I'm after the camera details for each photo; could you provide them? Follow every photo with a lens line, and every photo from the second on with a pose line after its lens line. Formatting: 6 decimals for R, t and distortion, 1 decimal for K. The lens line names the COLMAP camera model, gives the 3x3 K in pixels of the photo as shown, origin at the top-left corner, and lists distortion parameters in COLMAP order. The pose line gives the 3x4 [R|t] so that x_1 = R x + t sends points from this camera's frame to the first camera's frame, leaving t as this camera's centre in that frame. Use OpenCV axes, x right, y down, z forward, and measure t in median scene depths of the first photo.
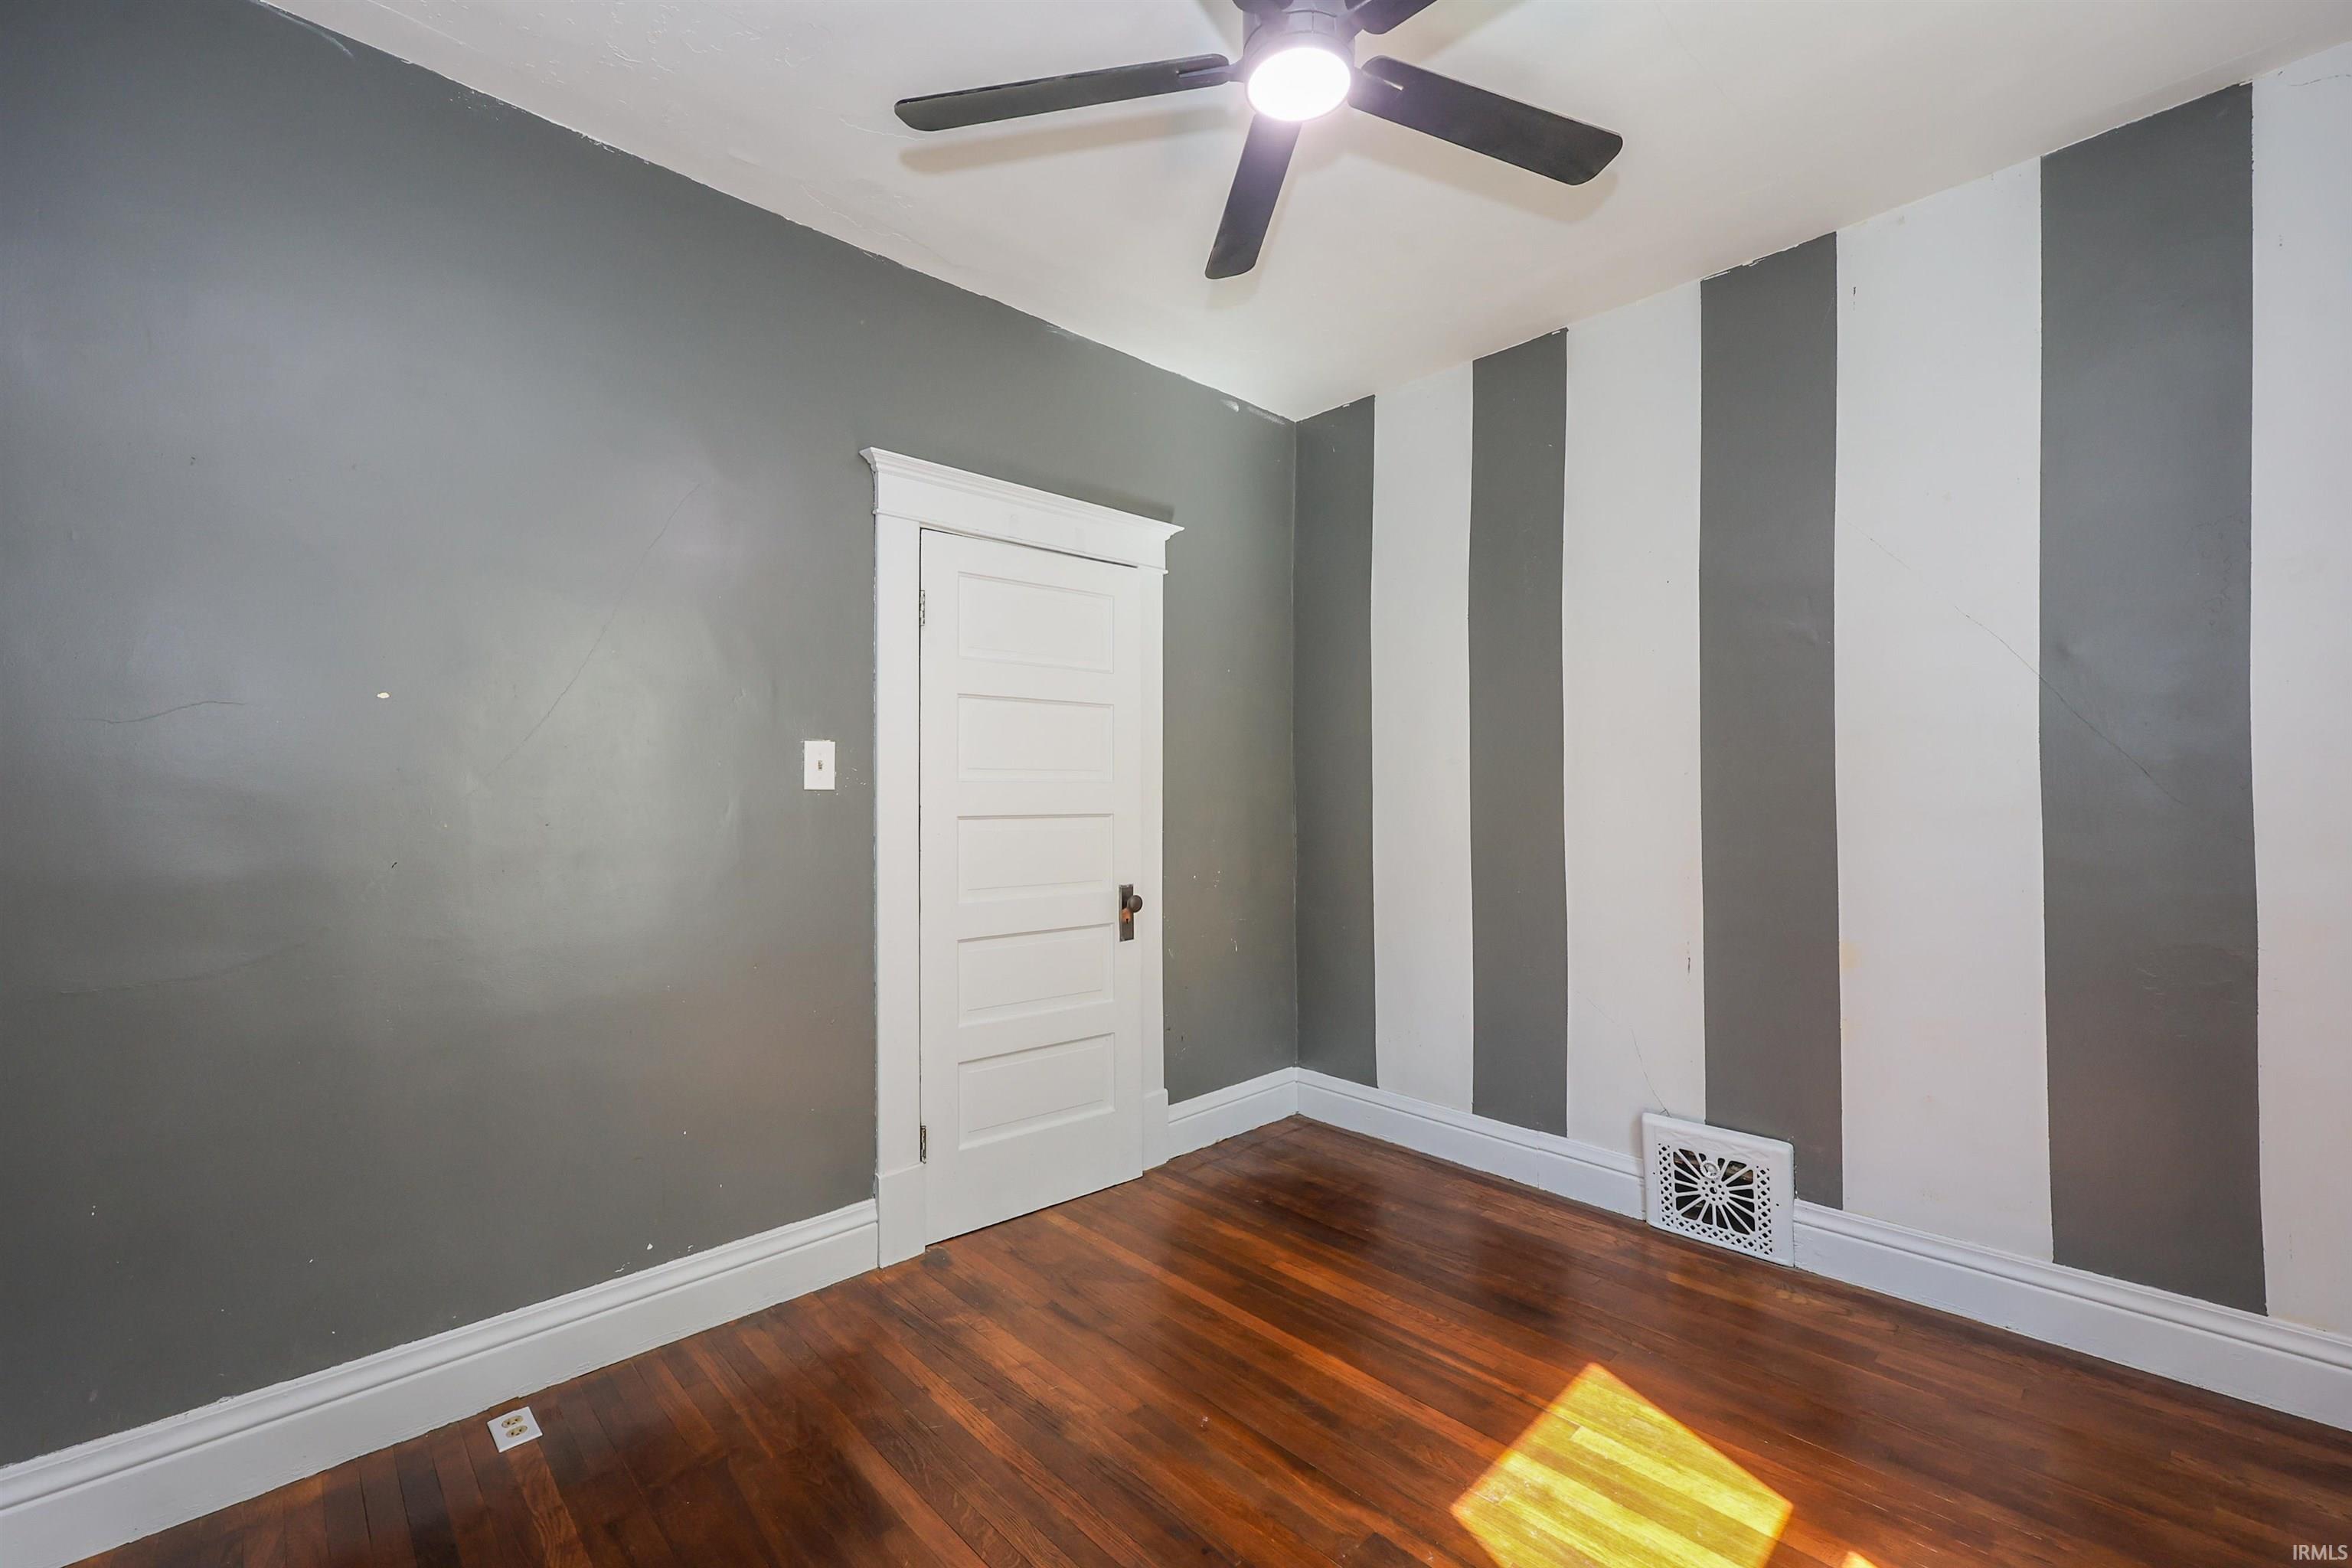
lens RADIAL K [[931.9, 0, 1156.6], [0, 931.9, 788.7], [0, 0, 1]] dist [-0.002793, 0.001013]
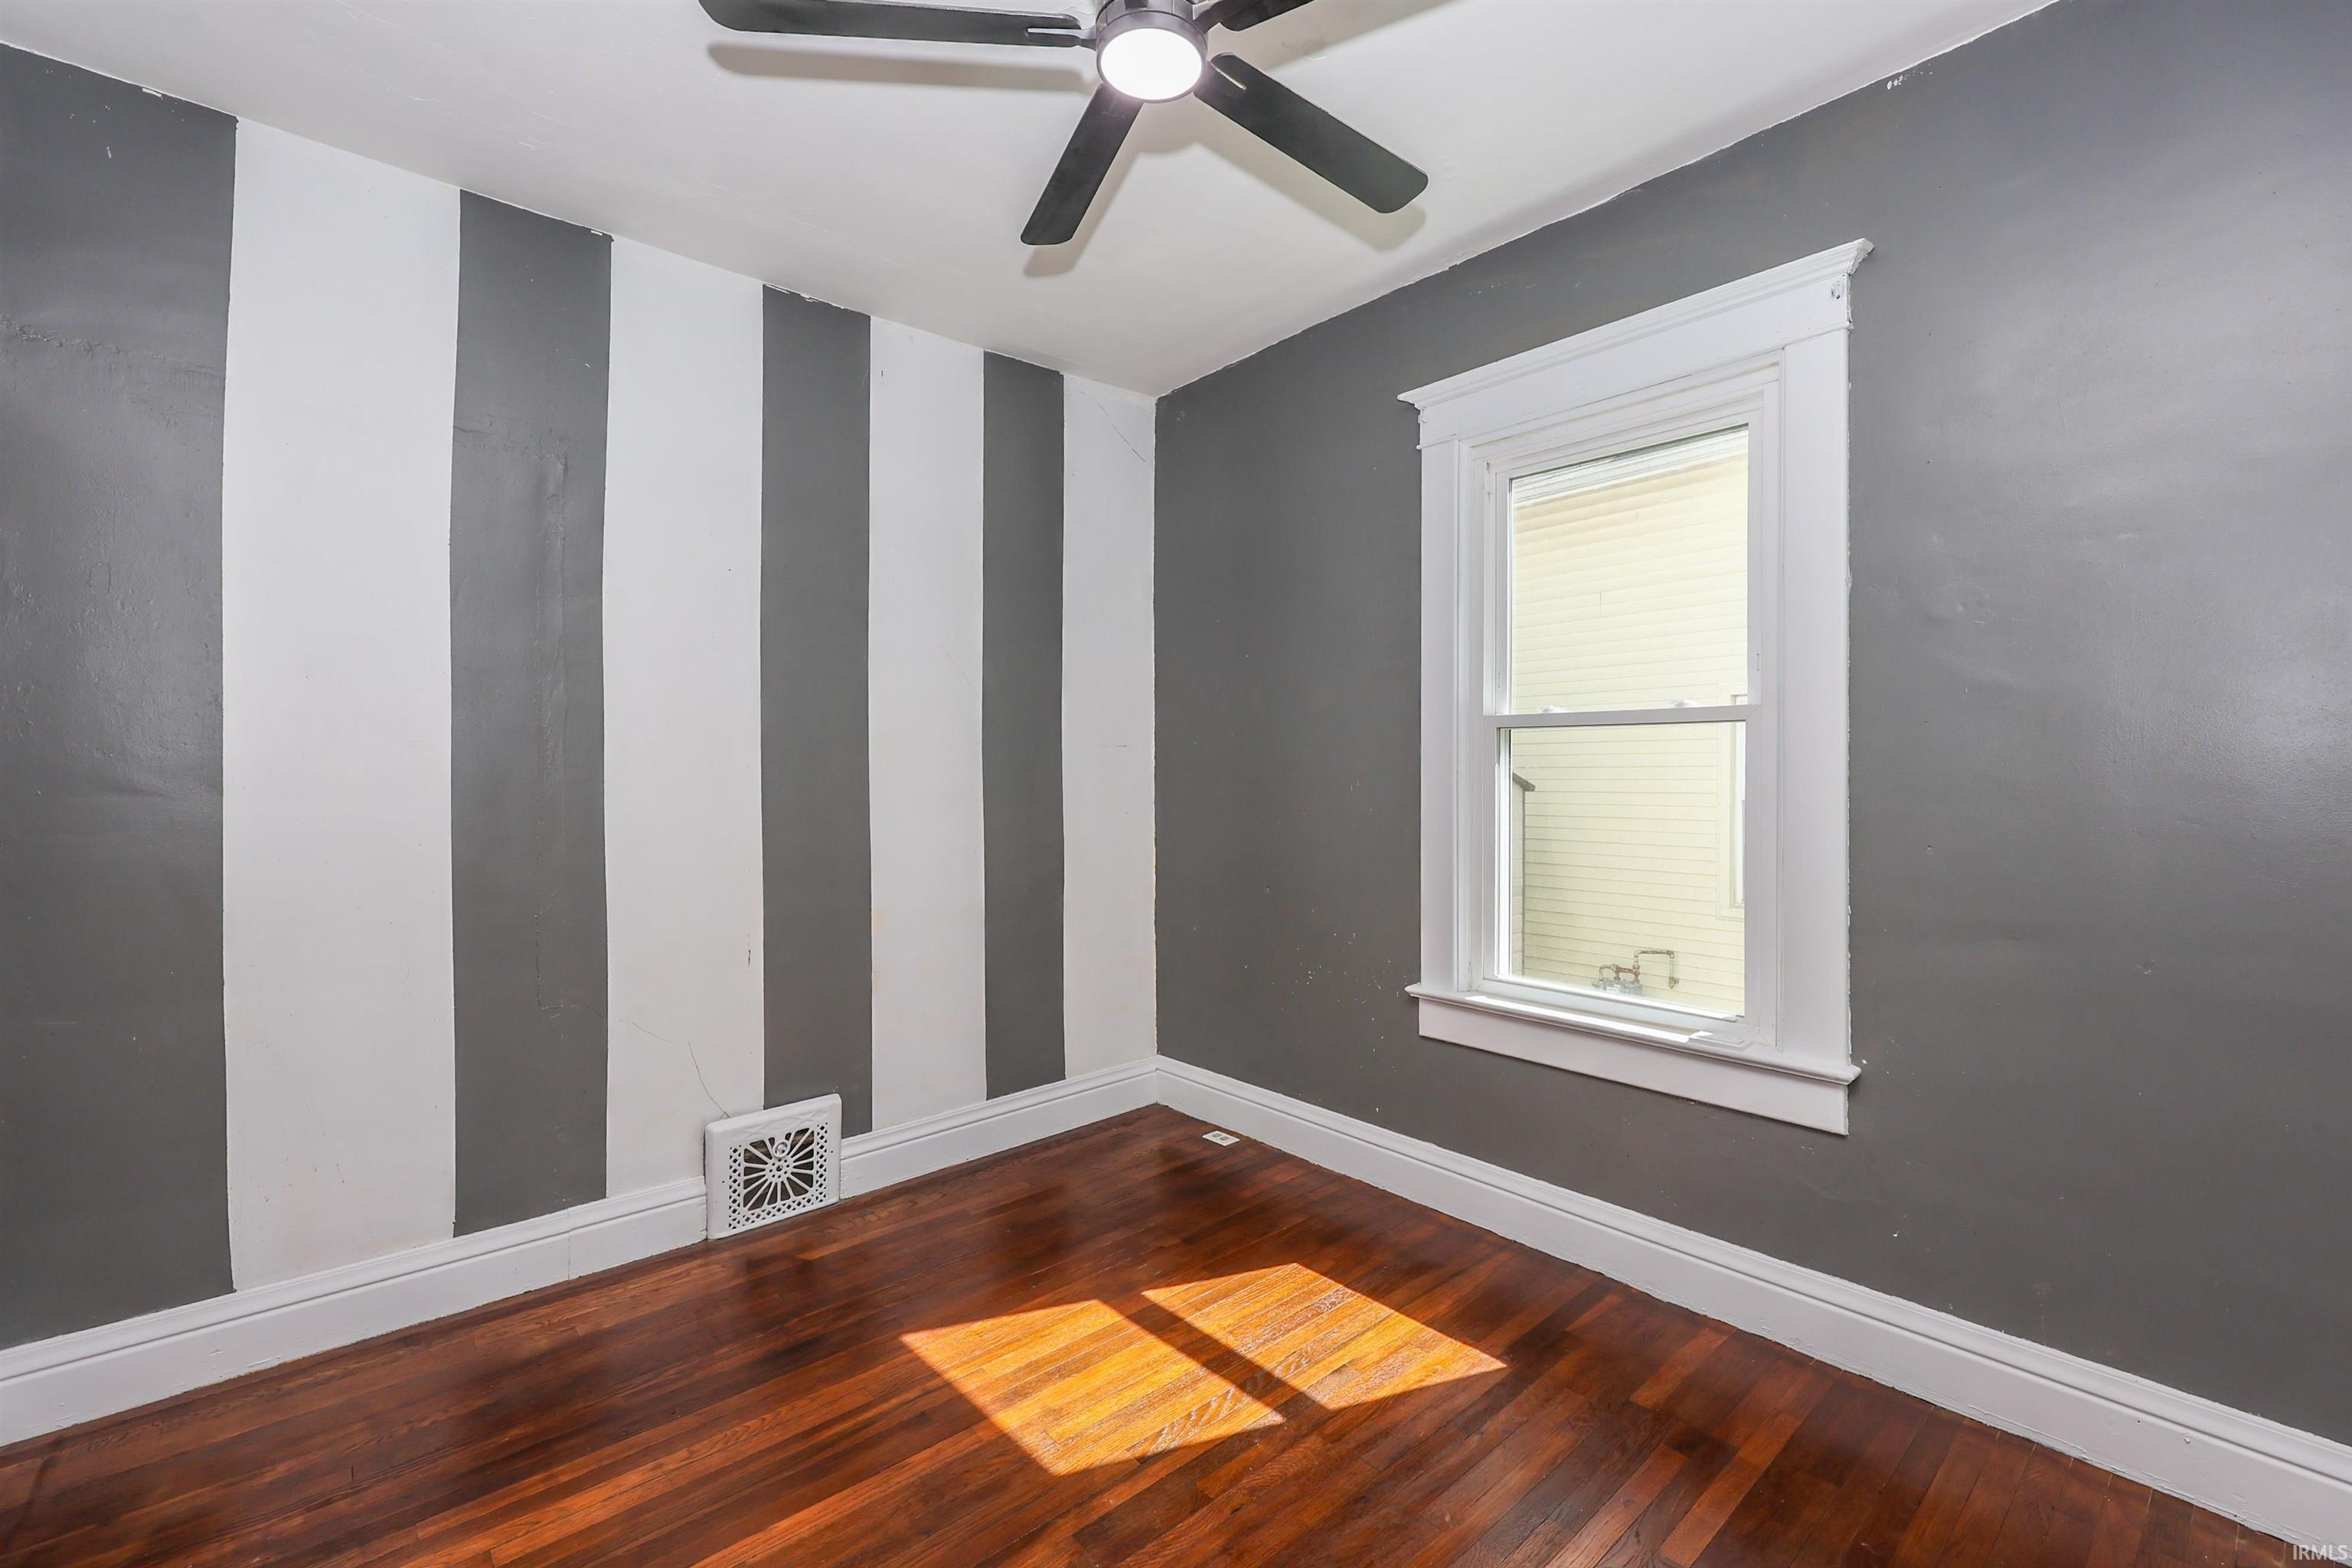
lens RADIAL K [[999.5, 0, 1171.7], [0, 999.5, 773.6], [0, 0, 1]] dist [-0.003062, 0.000722]
pose [[0.032827, 0.014828, 0.999351, -0.519102], [0.000496, 0.999890, -0.014852, 0.010816], [-0.999461, 0.000984, 0.032816, 0.546696]]
